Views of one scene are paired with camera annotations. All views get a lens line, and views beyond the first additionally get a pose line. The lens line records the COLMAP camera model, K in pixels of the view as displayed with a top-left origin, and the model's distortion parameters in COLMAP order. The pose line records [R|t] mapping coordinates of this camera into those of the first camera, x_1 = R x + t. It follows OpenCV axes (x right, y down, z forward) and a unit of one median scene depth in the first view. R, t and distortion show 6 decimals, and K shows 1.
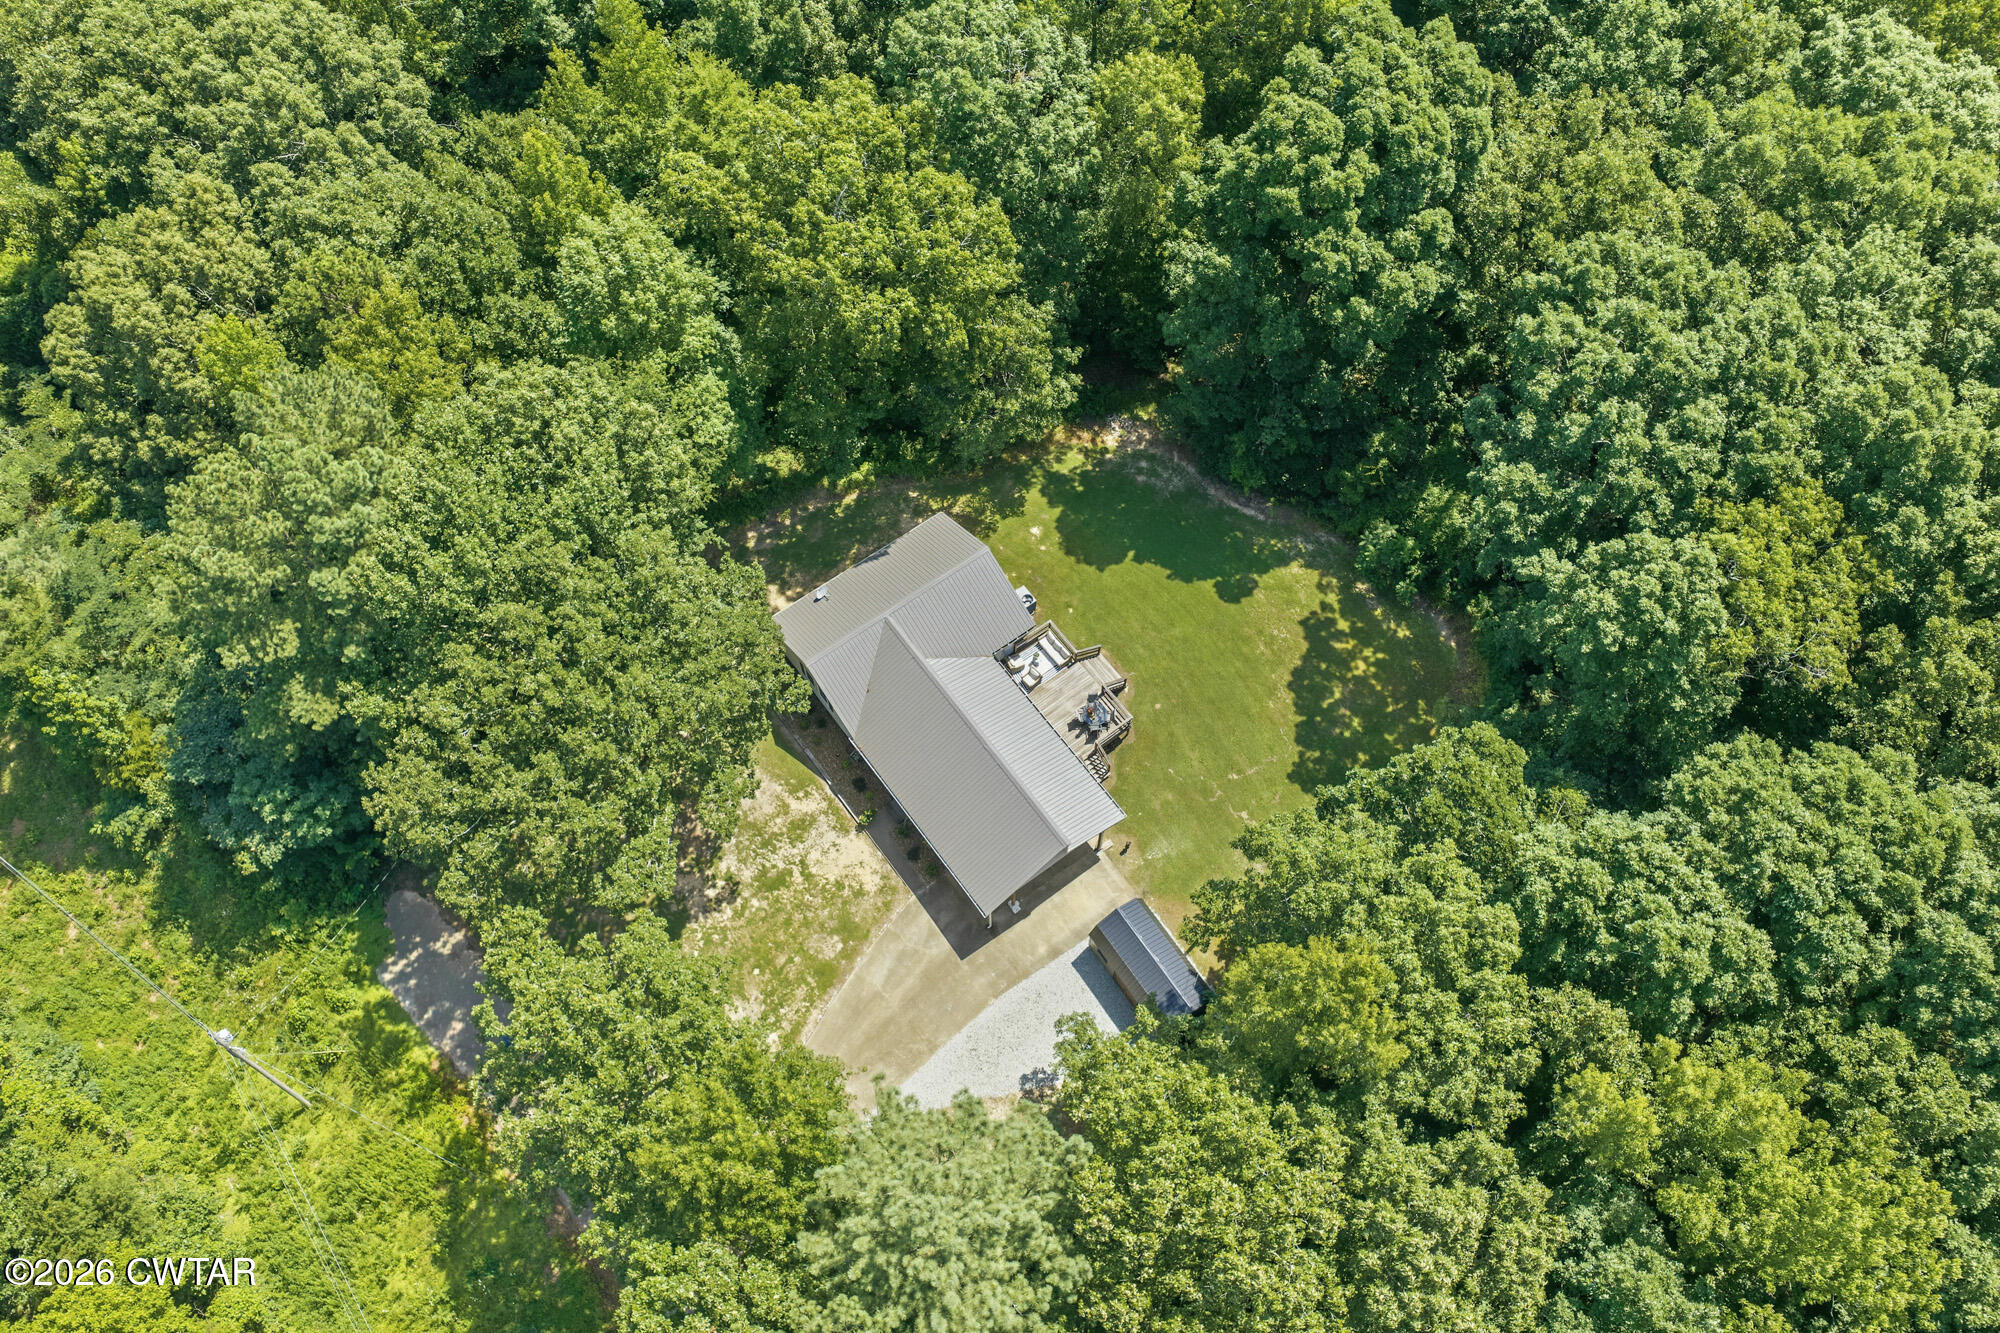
lens RADIAL K [[1666.6, 0, 997.5], [0, 1666.6, 652.0], [0, 0, 1]] dist [-0.004136, -0.001089]
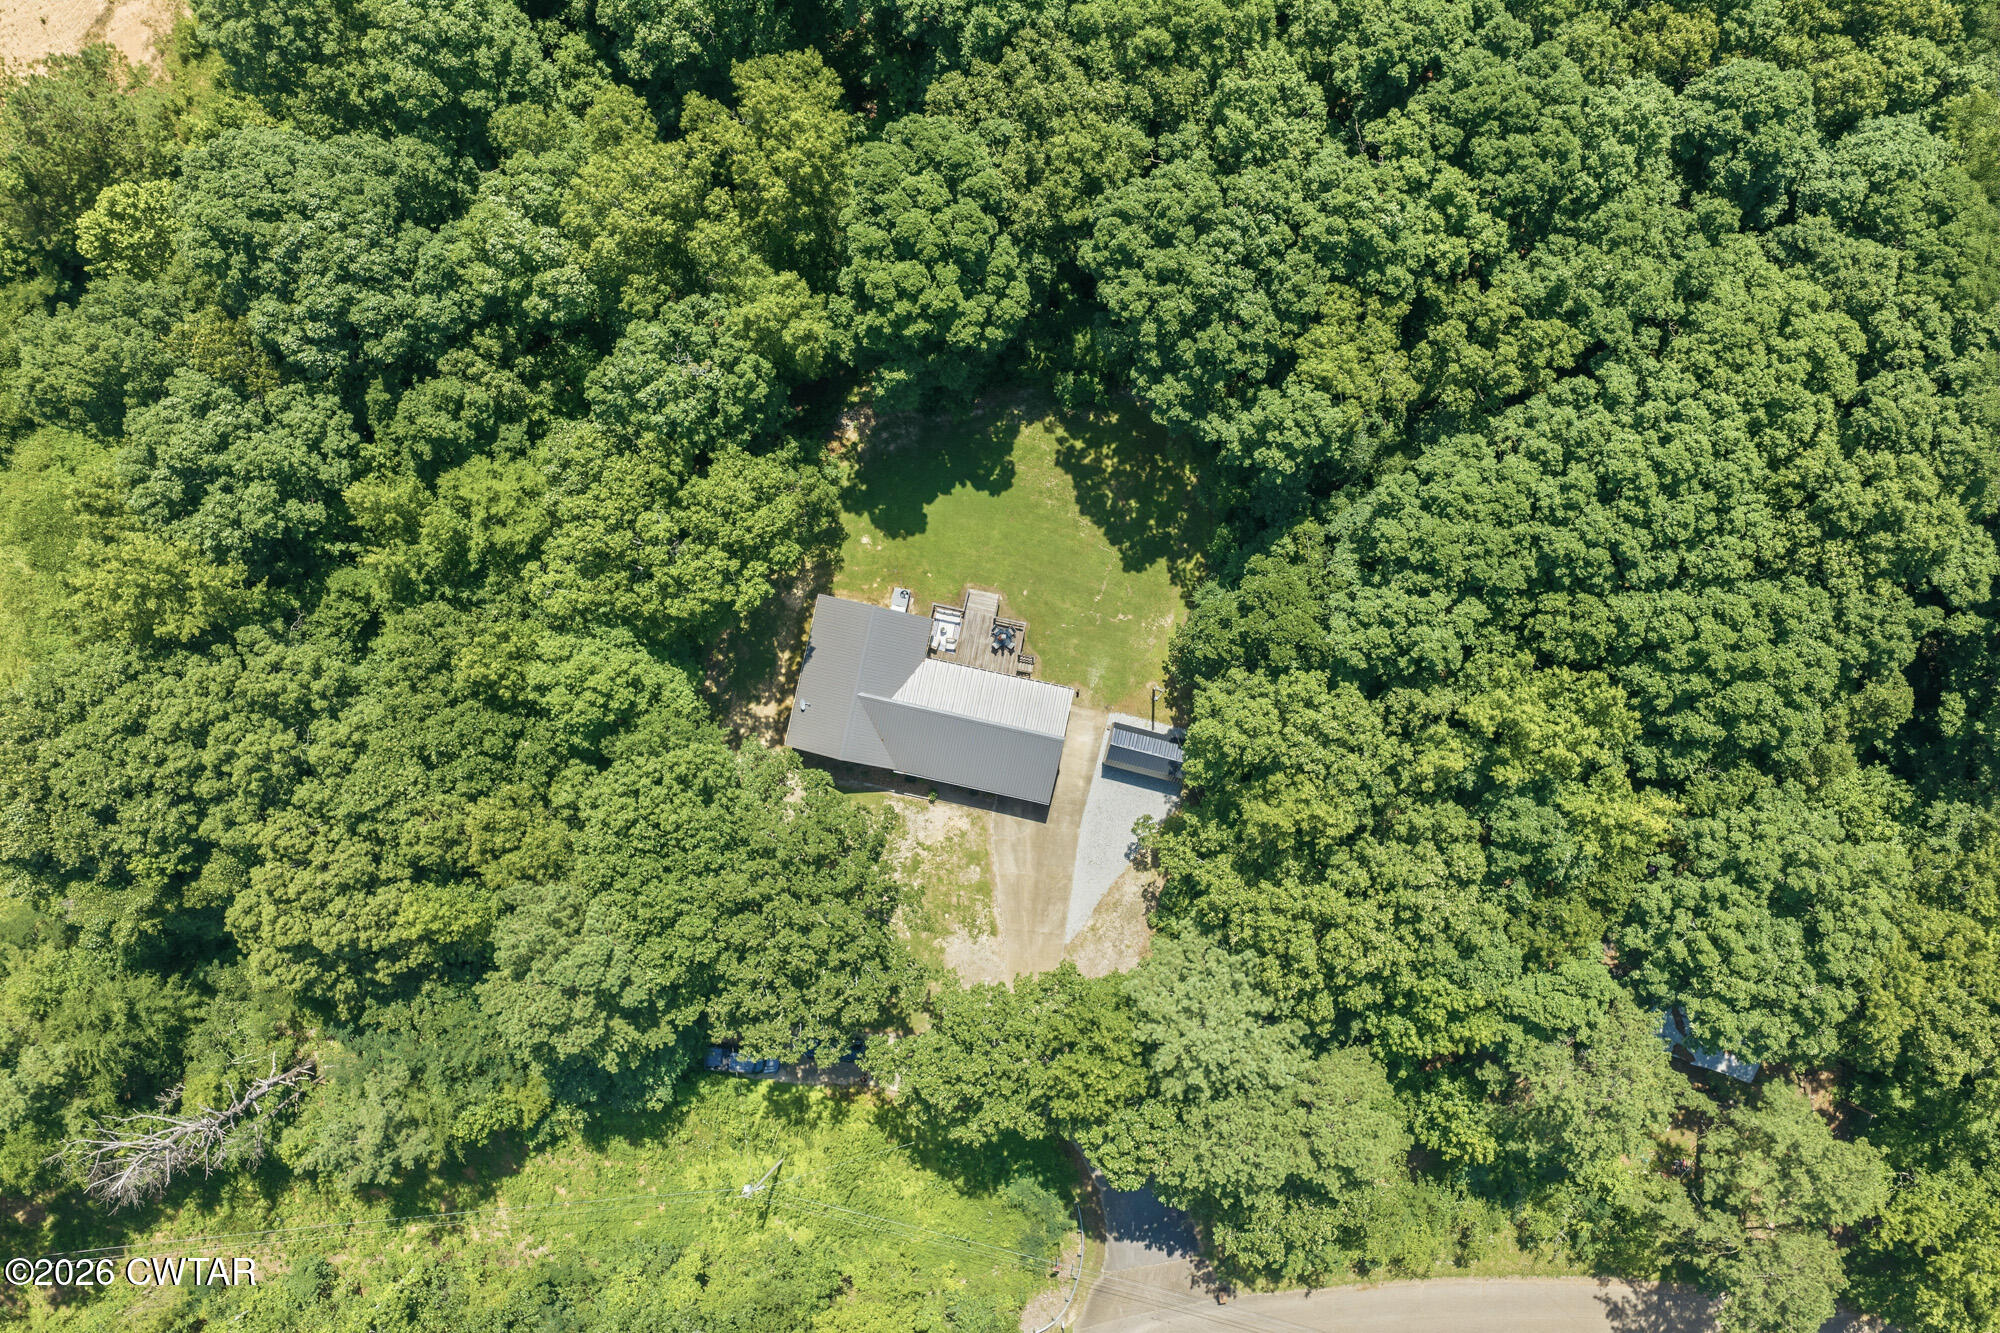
lens RADIAL K [[1666.6, 0, 997.5], [0, 1666.6, 652.0], [0, 0, 1]] dist [-0.004136, -0.001089]
pose [[0.750134, -0.661062, 0.017224, 0.022717], [0.586568, 0.677178, 0.444260, -0.609478], [-0.305347, -0.323151, 0.895732, -0.292578]]
